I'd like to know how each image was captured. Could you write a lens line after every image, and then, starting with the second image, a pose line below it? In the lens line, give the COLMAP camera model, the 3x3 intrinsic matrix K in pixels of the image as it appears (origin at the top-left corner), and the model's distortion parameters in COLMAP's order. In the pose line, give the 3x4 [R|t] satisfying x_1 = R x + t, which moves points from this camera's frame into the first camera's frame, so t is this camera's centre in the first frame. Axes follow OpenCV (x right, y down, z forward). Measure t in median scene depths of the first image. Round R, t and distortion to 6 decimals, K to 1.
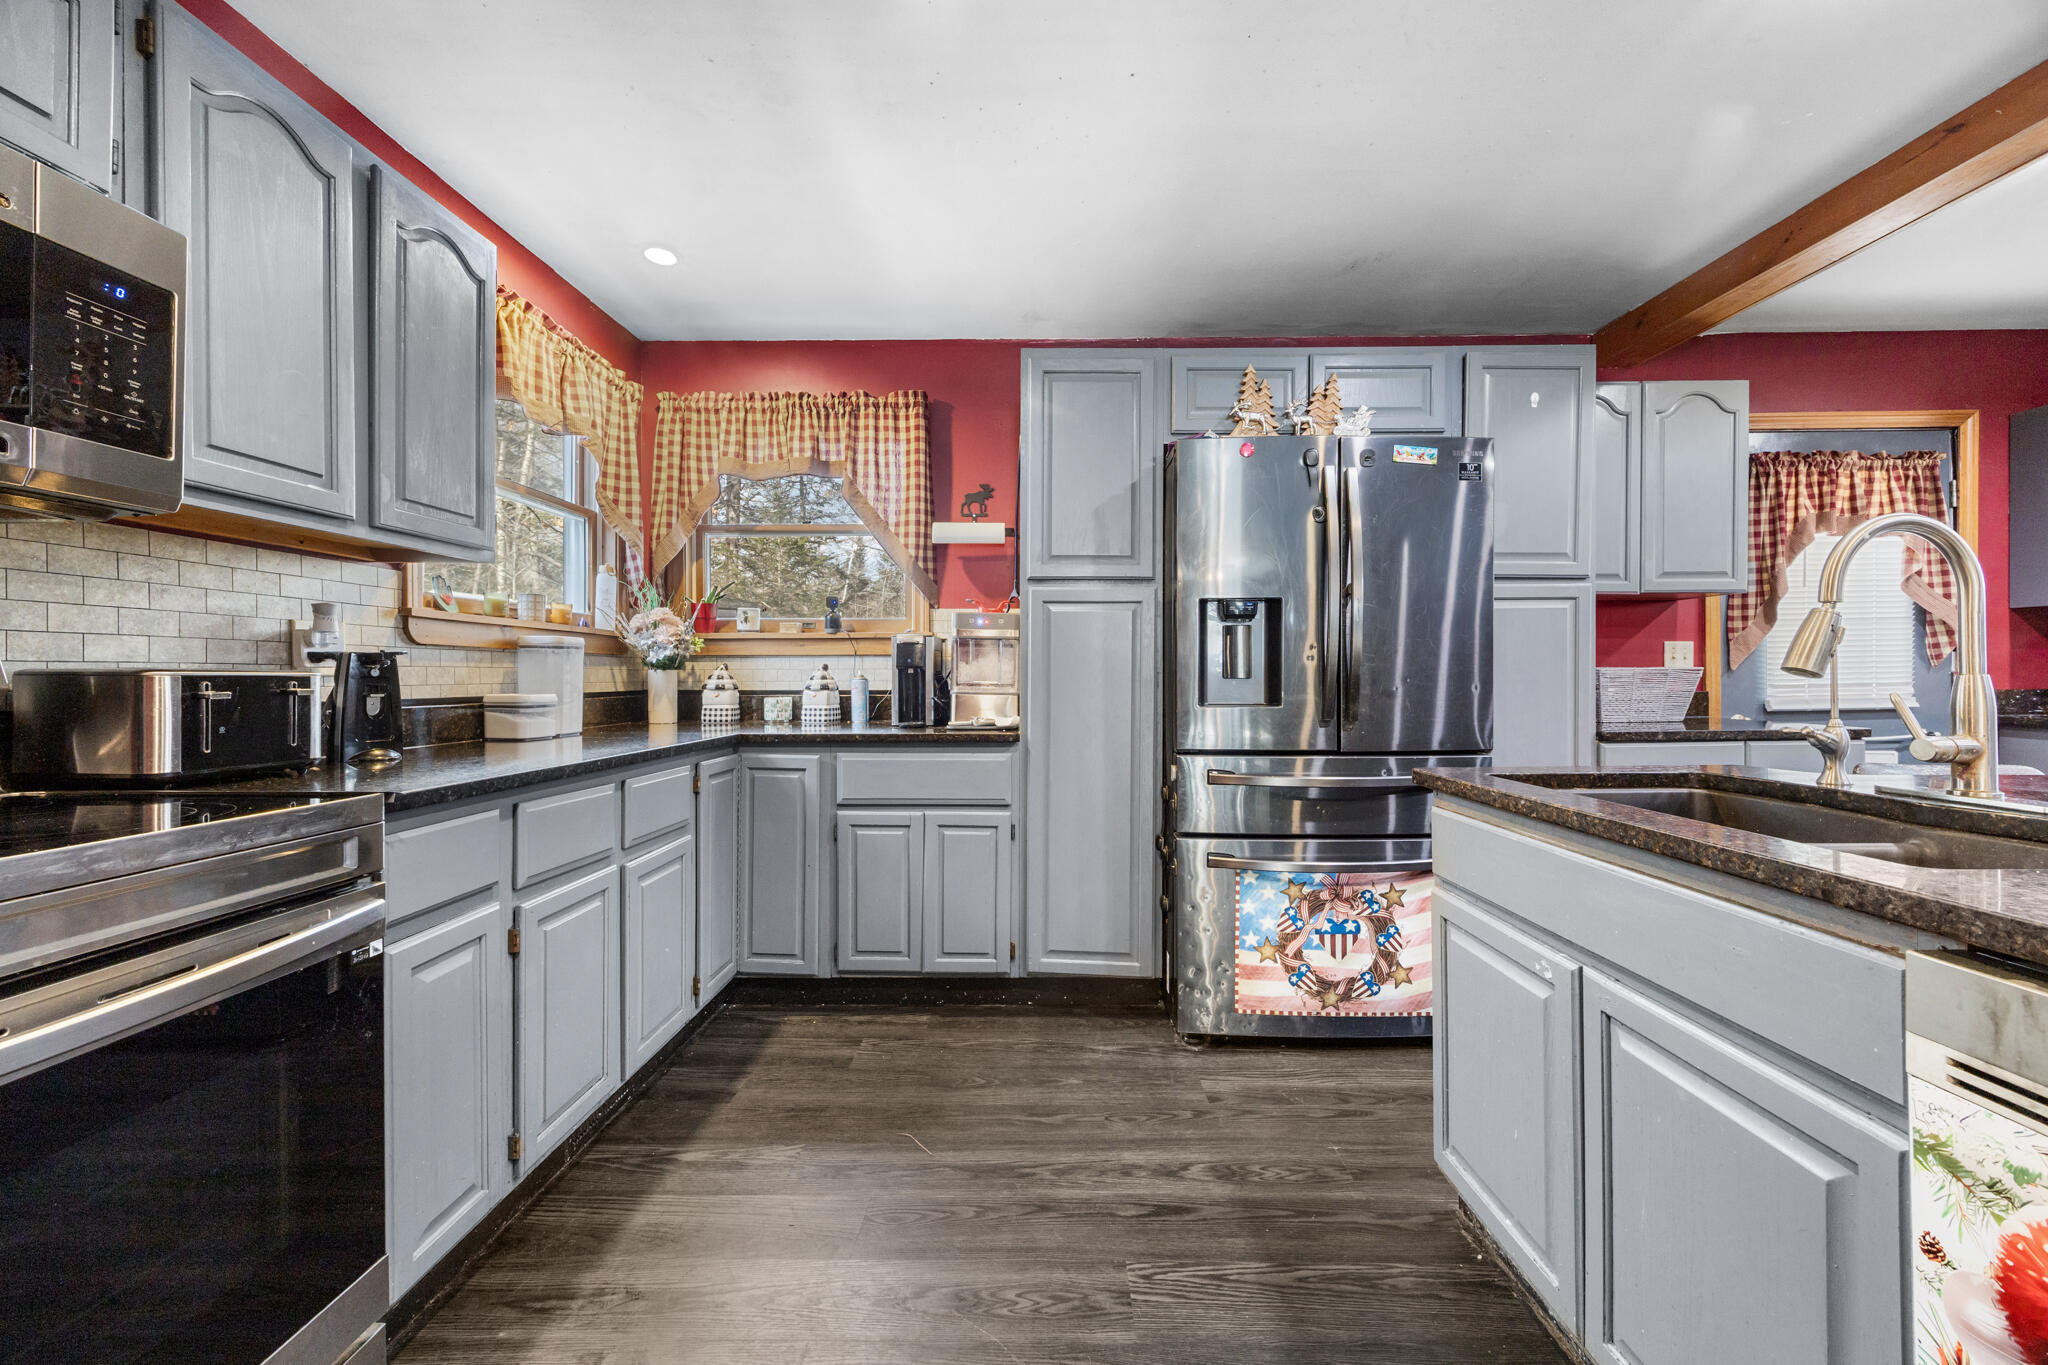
lens RADIAL K [[790.9, 0, 1037.5], [0, 790.9, 675.7], [0, 0, 1]] dist [-0.003055, -0.000474]
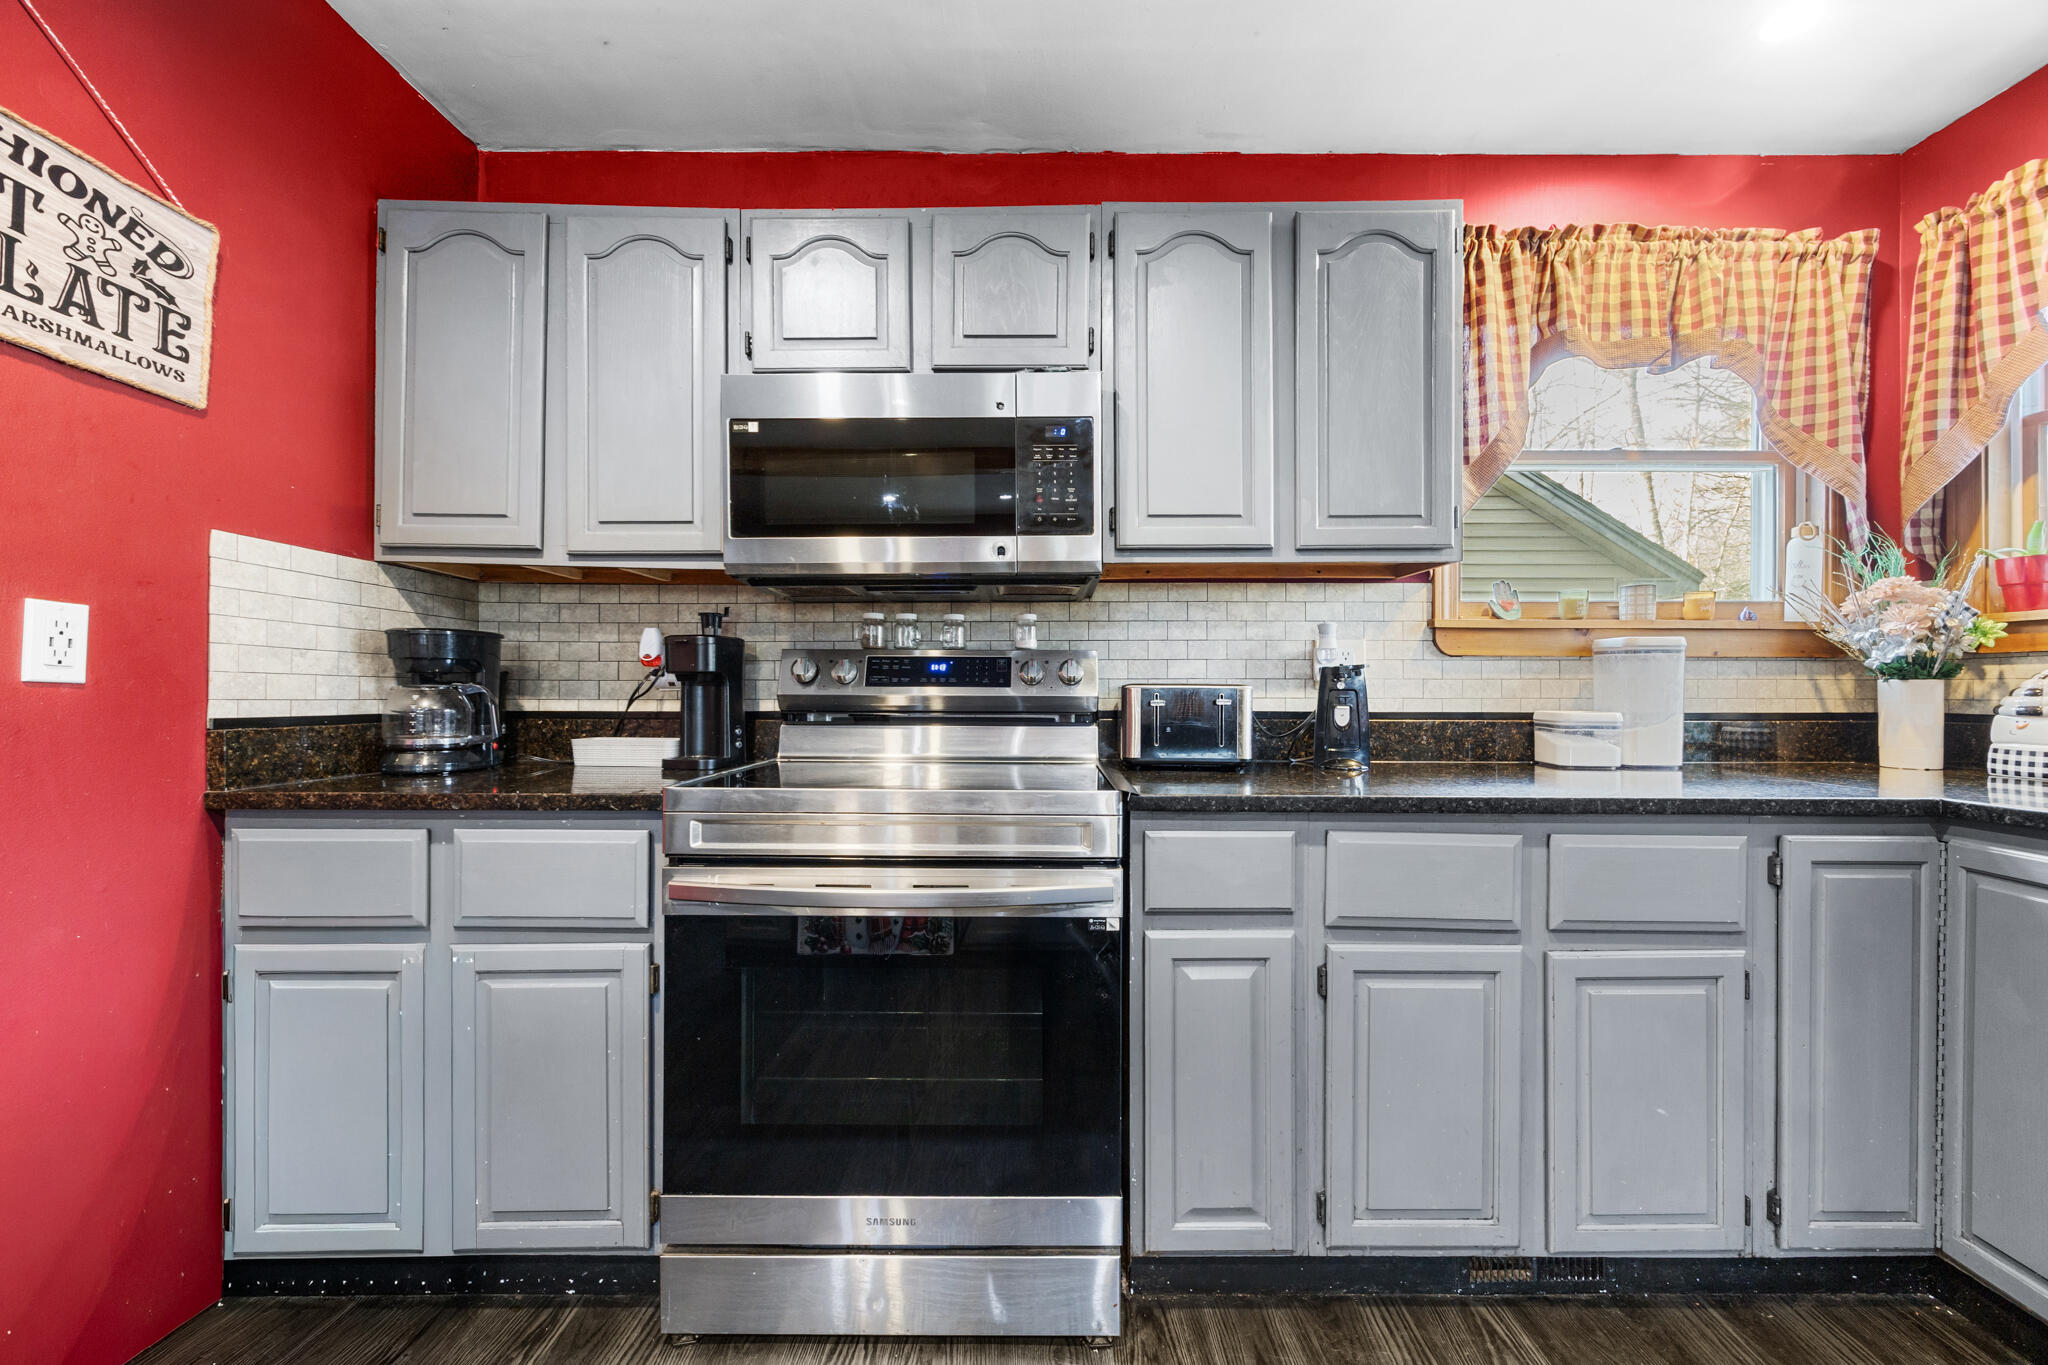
lens RADIAL K [[790.9, 0, 1036.8], [0, 790.9, 686.6], [0, 0, 1]] dist [-0.003055, -0.000474]
pose [[0.009473, -0.005243, -0.999941, 0.150282], [-0.001794, 0.999985, -0.005260, 0.002864], [0.999954, 0.001844, 0.009463, 0.417675]]
